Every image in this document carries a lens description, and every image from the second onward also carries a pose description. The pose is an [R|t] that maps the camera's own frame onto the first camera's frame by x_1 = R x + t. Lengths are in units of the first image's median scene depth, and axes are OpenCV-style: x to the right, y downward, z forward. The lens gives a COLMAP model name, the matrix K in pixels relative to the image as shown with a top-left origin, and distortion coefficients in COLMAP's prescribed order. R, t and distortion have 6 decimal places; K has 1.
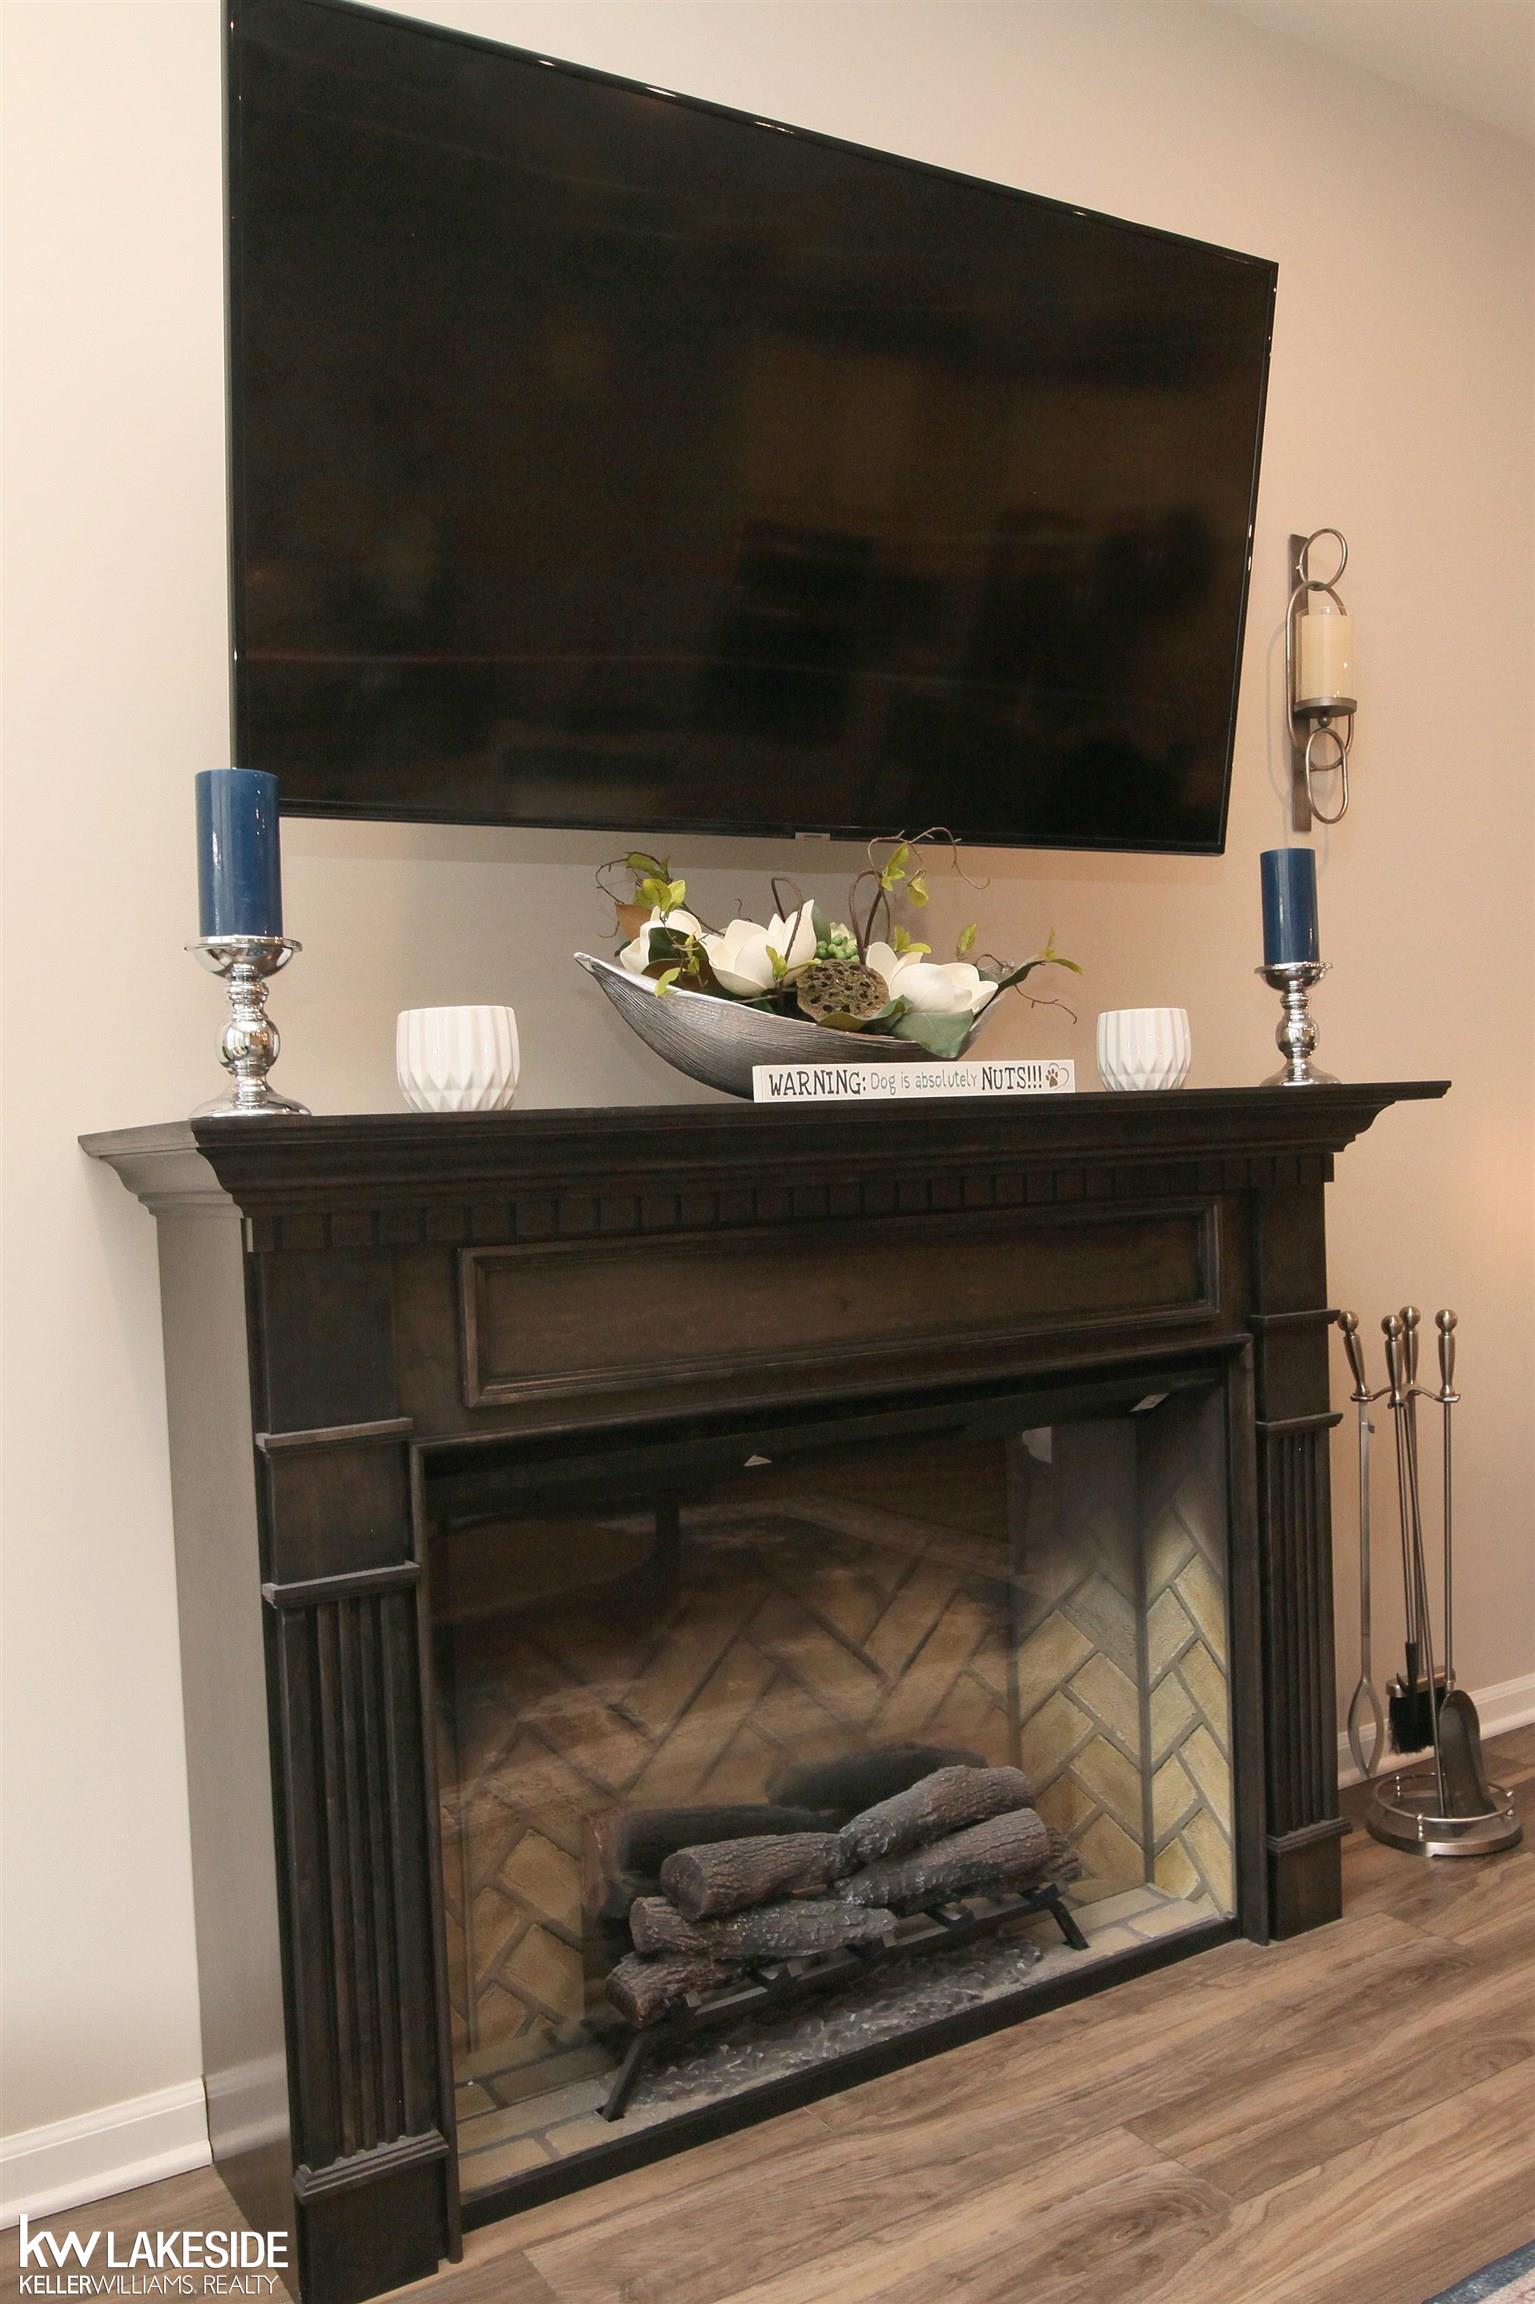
lens RADIAL K [[1750.7, 0, 767.5], [0, 1750.7, 1152.0], [0, 0, 1]] dist [0.011382, 0.003565]
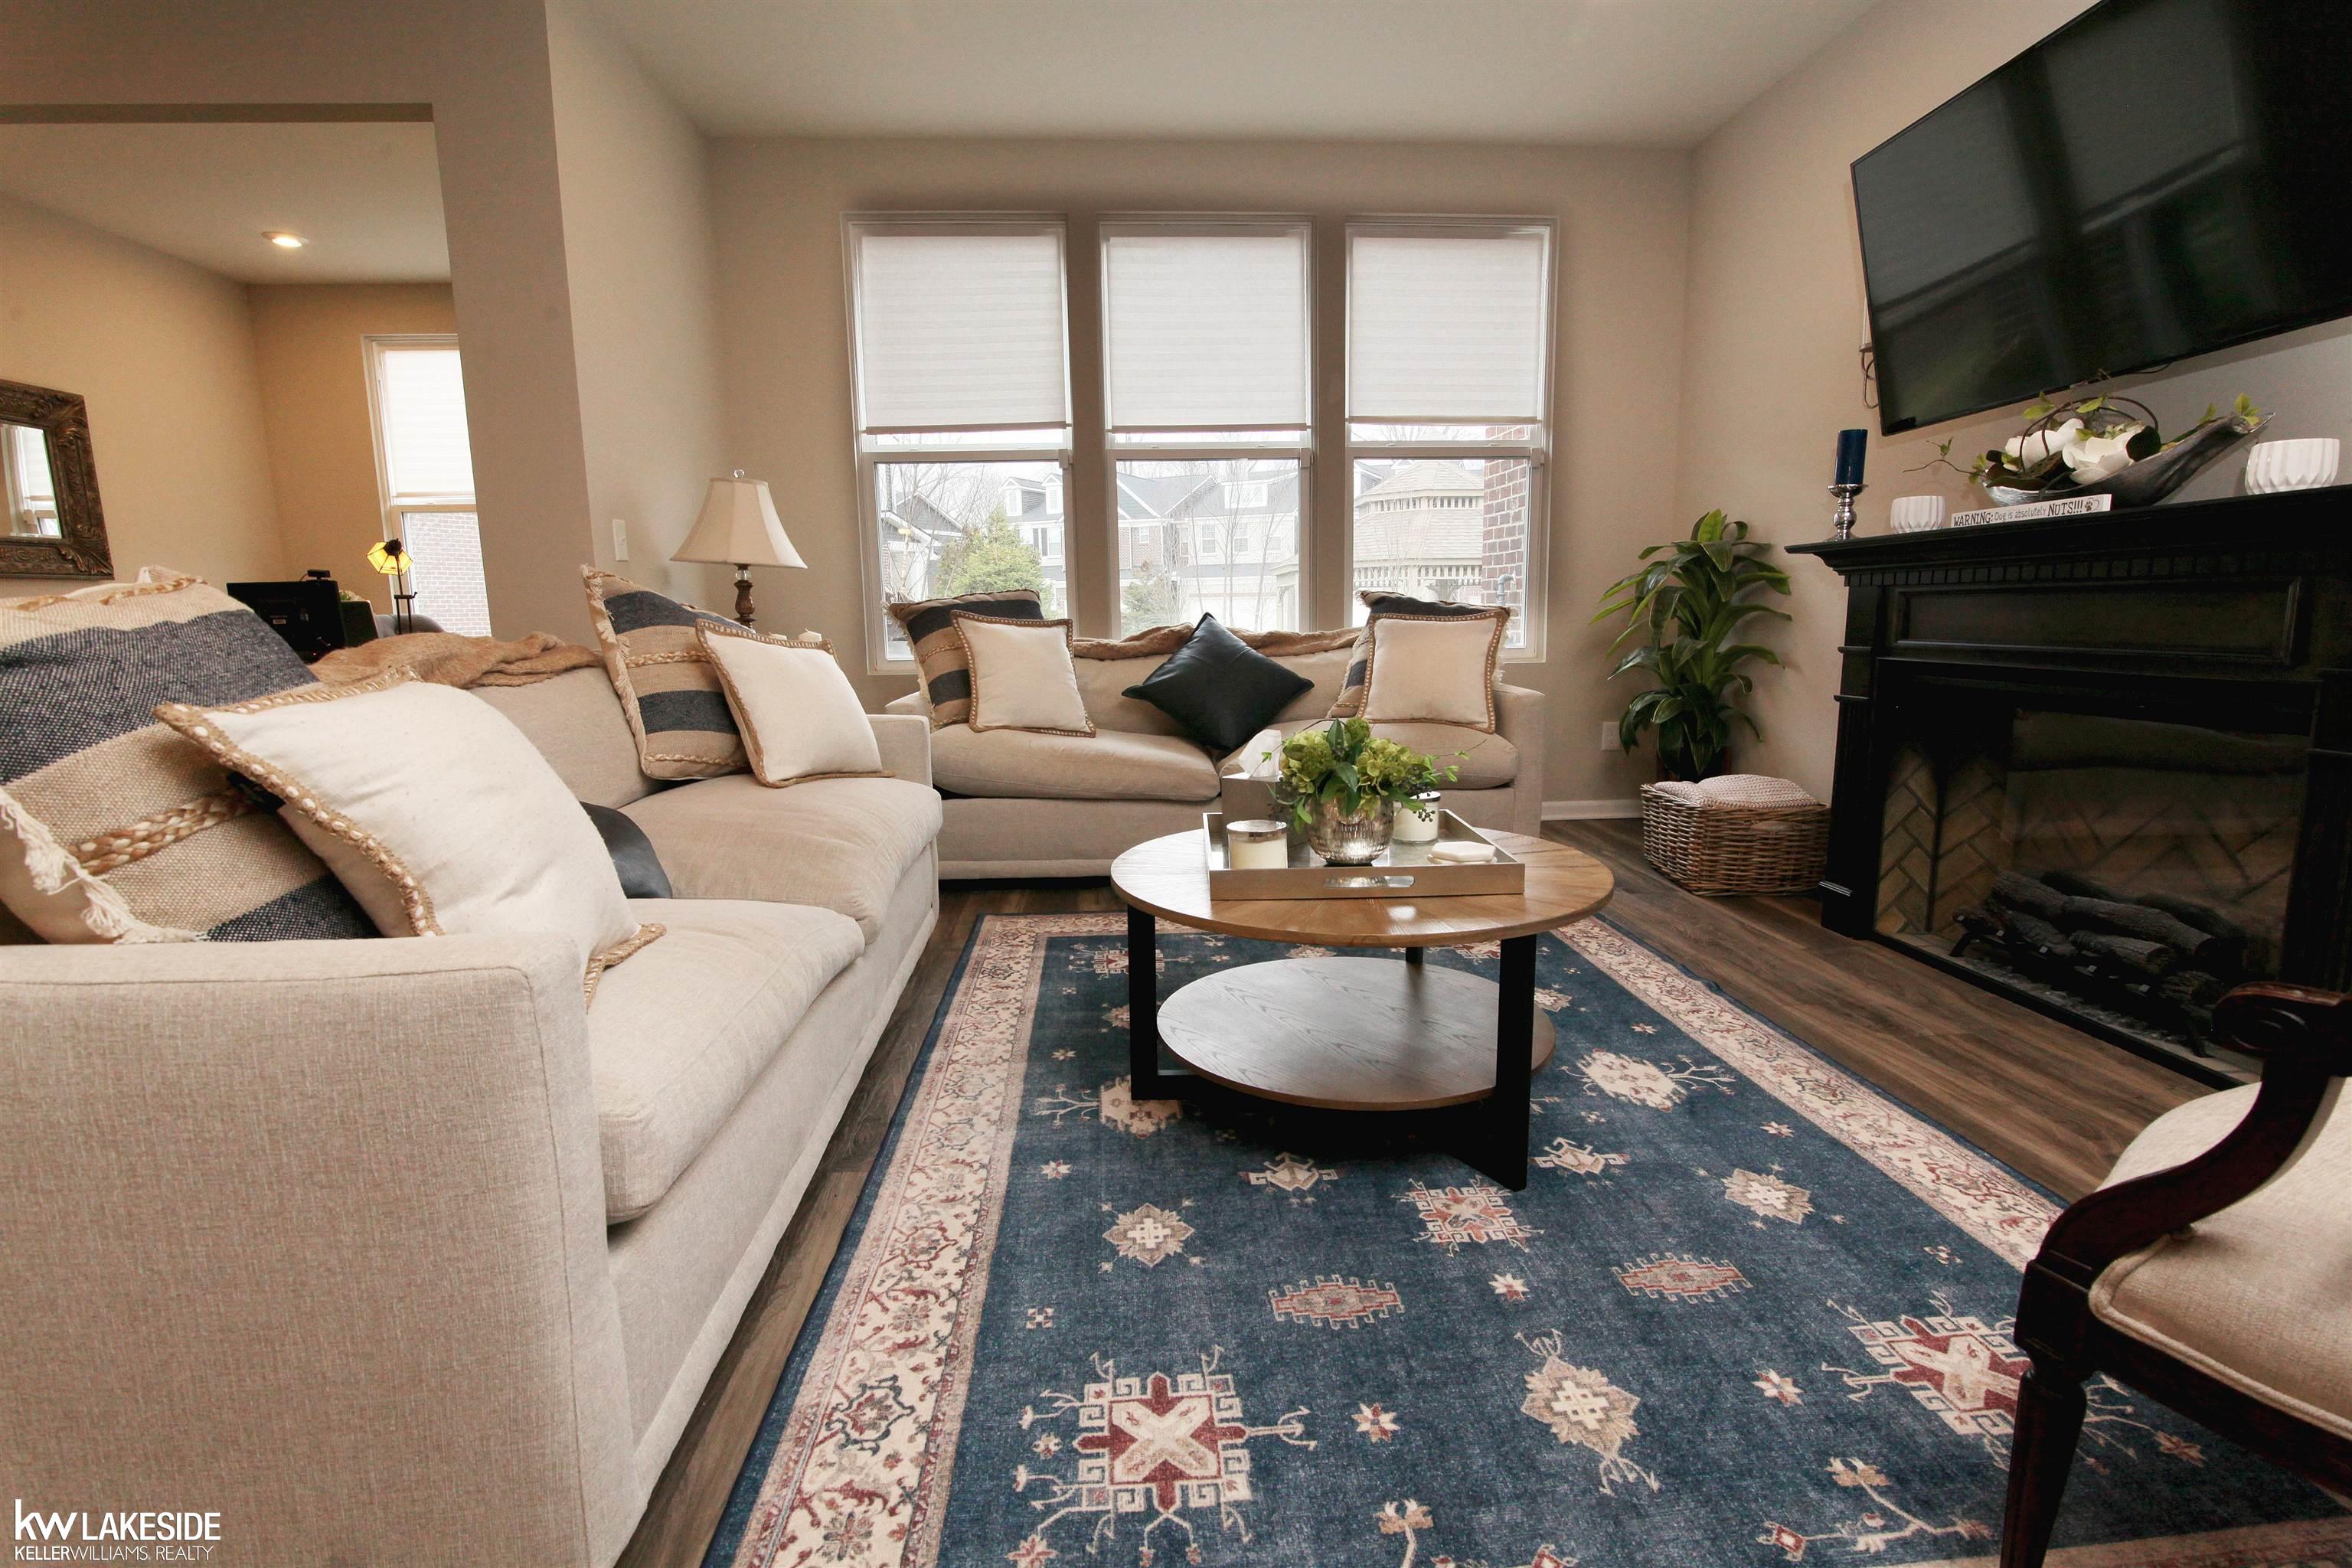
lens RADIAL K [[1063.8, 0, 1188.1], [0, 1063.8, 790.4], [0, 0, 1]] dist [-0.021142, 0.000211]
pose [[-0.449501, 0.226122, -0.864186, 1.553381], [0.087388, 0.973922, 0.209381, -0.067077], [0.888995, 0.018597, -0.457539, 0.703560]]
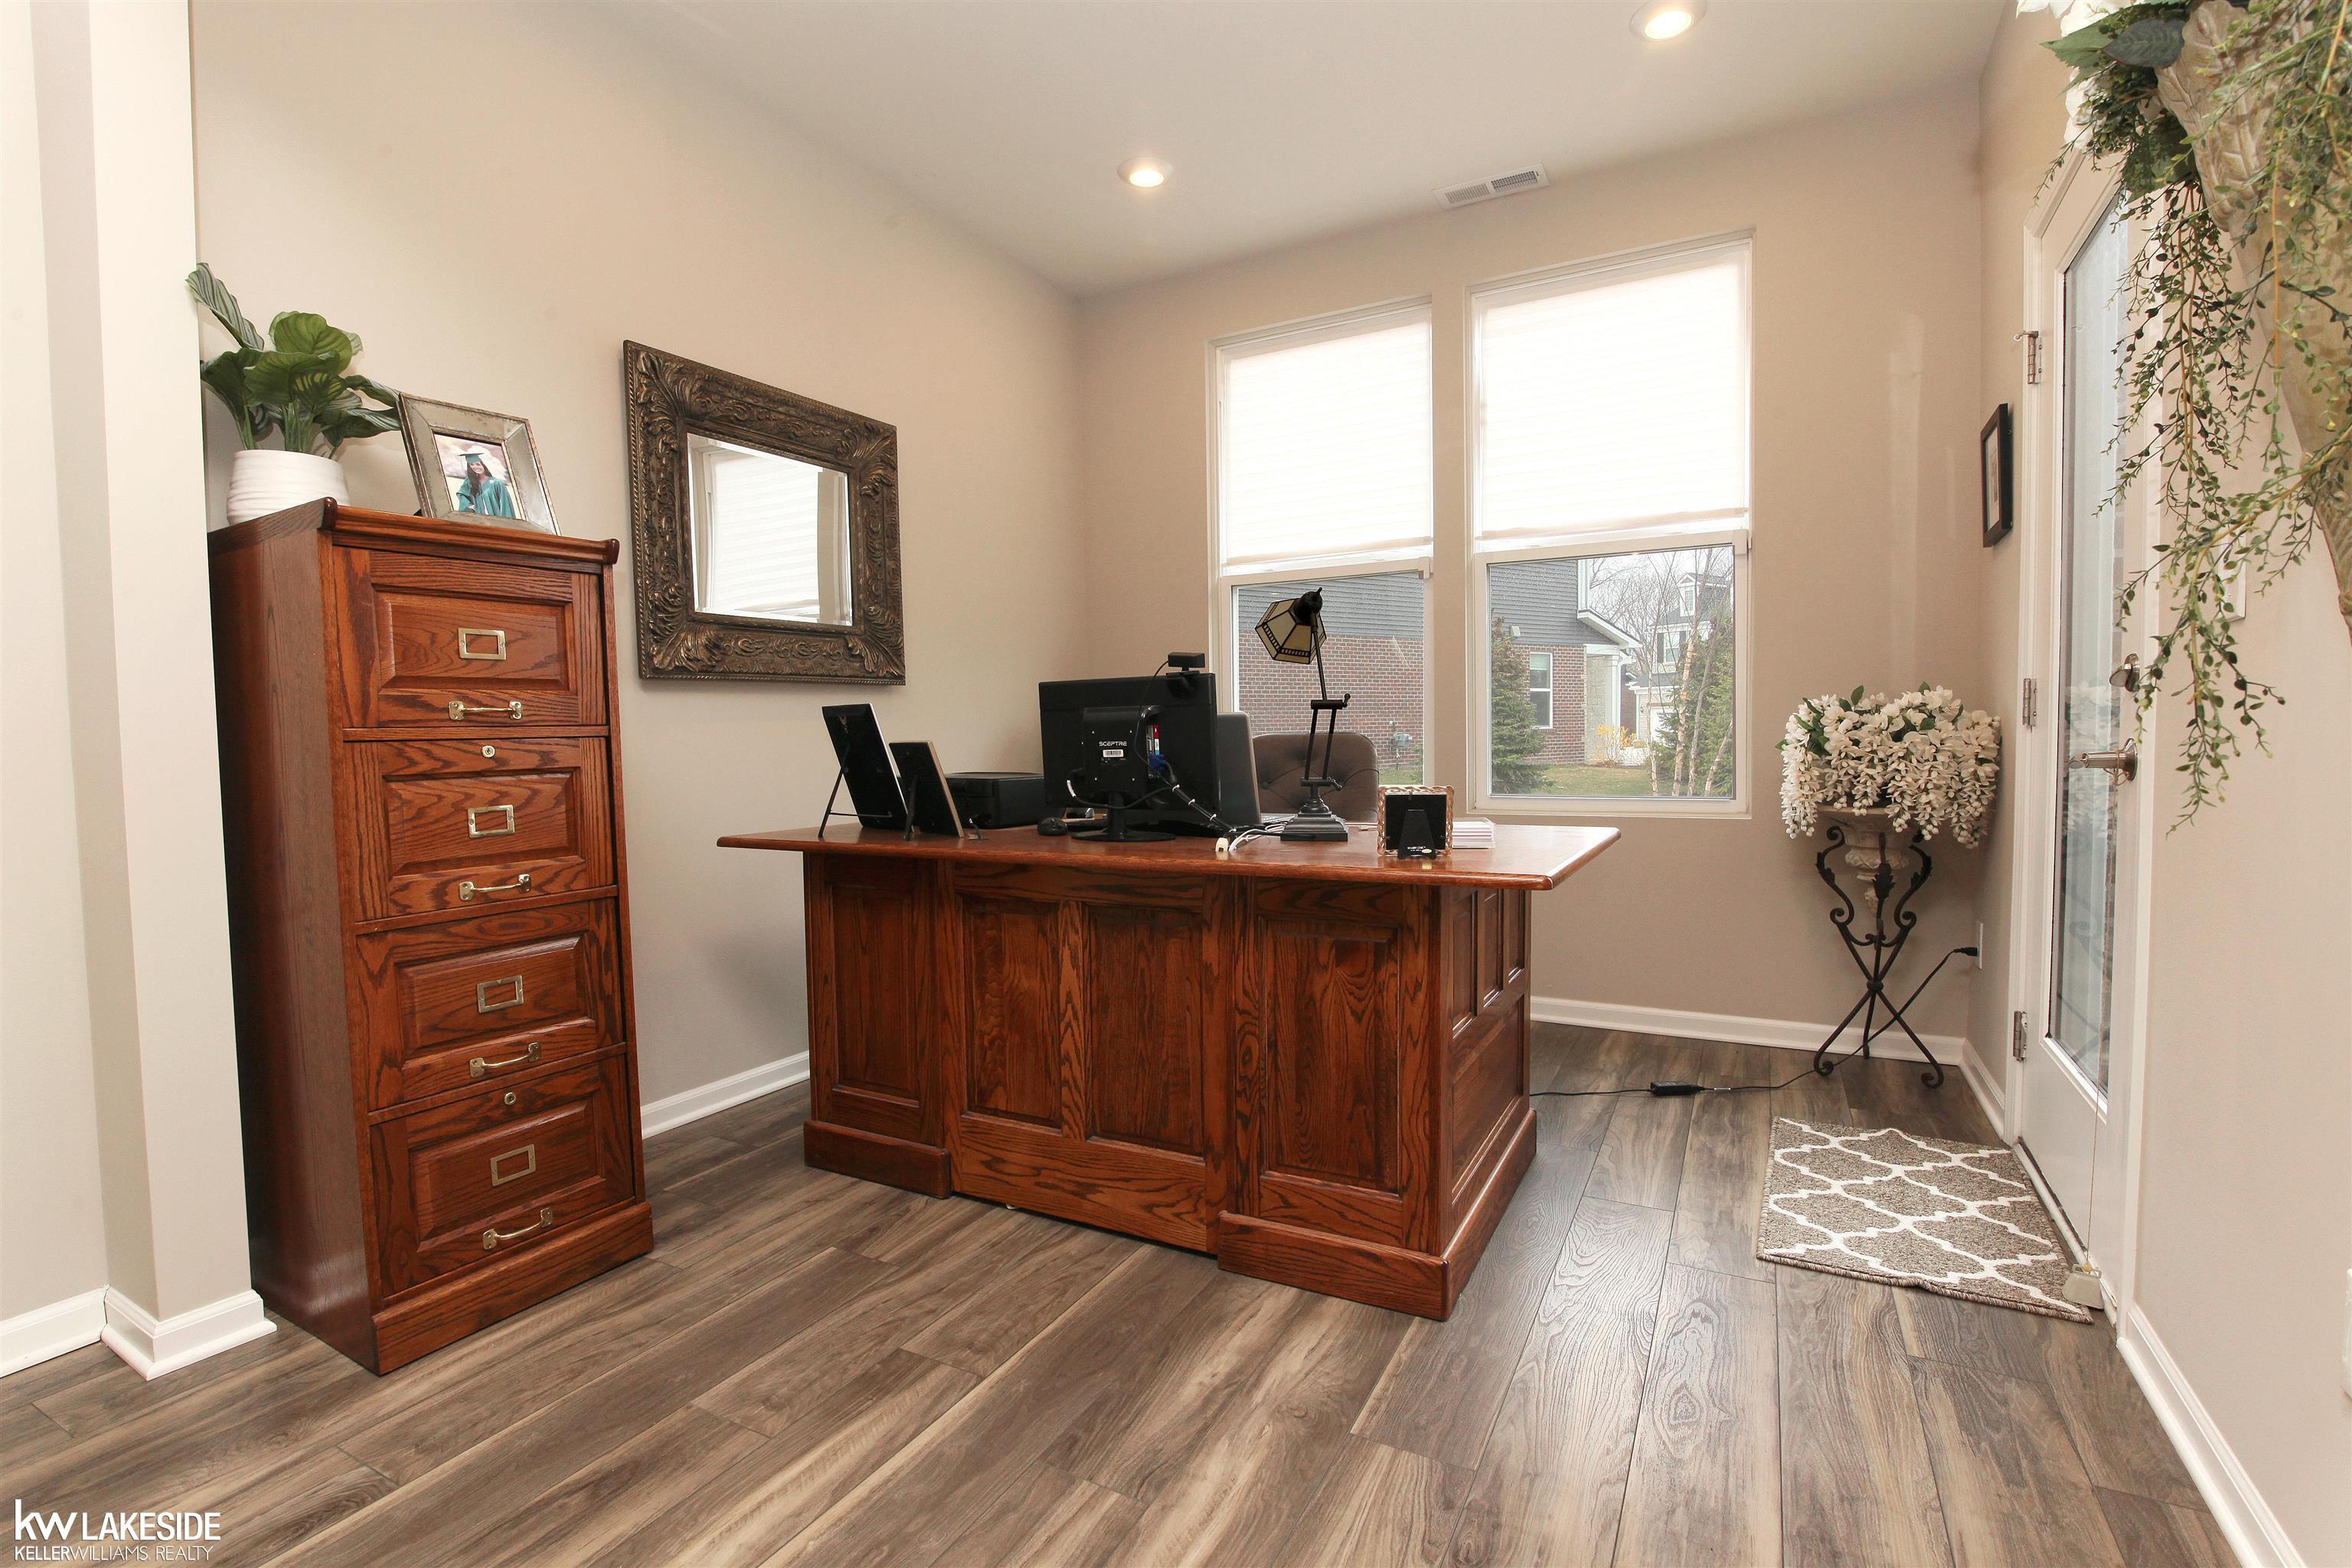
lens RADIAL K [[1063.8, 0, 1188.1], [0, 1063.8, 790.4], [0, 0, 1]] dist [-0.021142, 0.000211]
pose [[-0.856474, 0.117488, -0.502642, 0.948348], [0.104511, 0.993055, 0.054037, -0.133627], [0.505500, -0.006250, -0.862804, -0.974190]]
